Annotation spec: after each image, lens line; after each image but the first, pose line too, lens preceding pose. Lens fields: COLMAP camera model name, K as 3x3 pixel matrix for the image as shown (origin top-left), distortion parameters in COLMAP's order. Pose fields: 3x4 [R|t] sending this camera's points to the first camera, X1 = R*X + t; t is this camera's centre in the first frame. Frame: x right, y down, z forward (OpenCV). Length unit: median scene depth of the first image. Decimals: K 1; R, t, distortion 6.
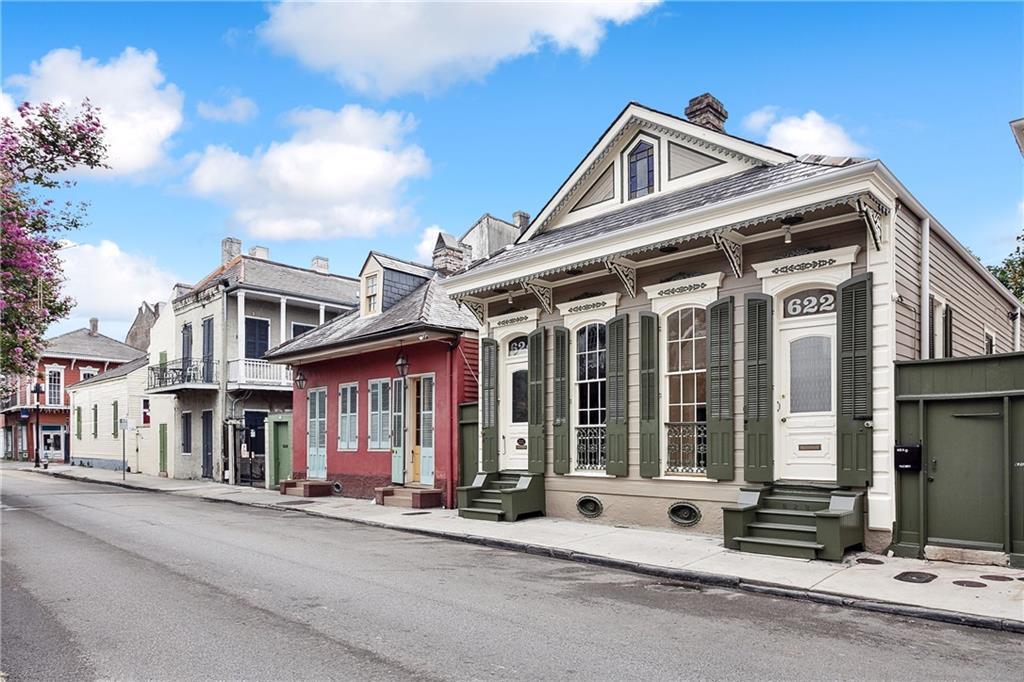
lens RADIAL K [[661.8, 0, 512.0], [0, 661.8, 341.0], [0, 0, 1]] dist [0.000963, 0.000727]
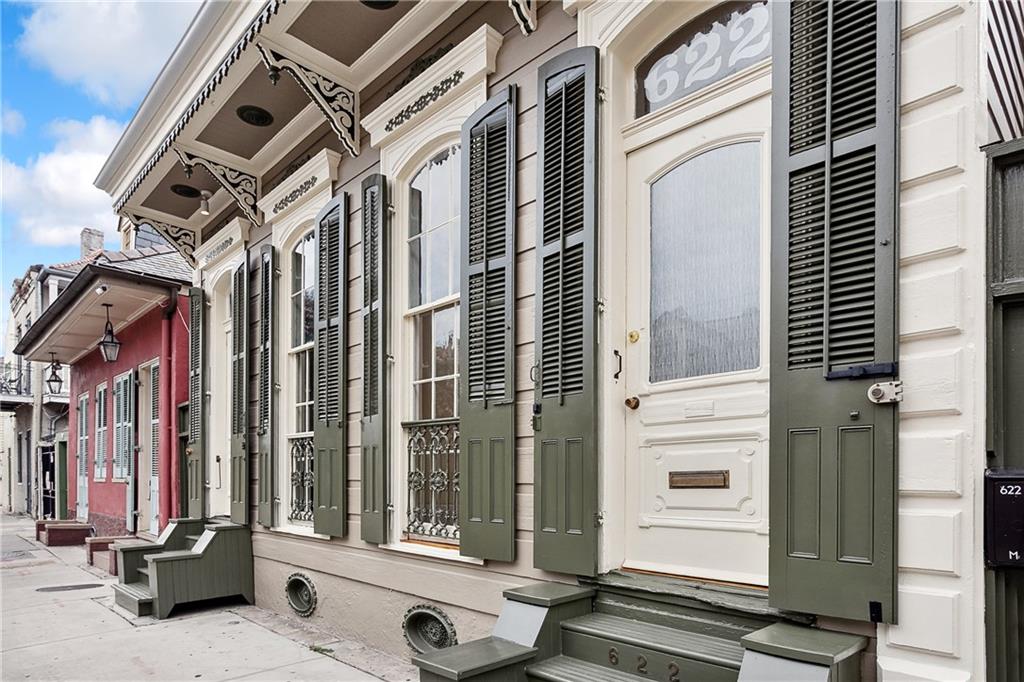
lens RADIAL K [[585.5, 0, 510.8], [0, 585.5, 385.9], [0, 0, 1]] dist [0.000880, 0.000112]
pose [[0.998886, 0.016014, -0.044387, 0.359210], [-0.016745, 0.999729, -0.016158, 0.116648], [0.044116, 0.016883, 0.998884, 0.681455]]
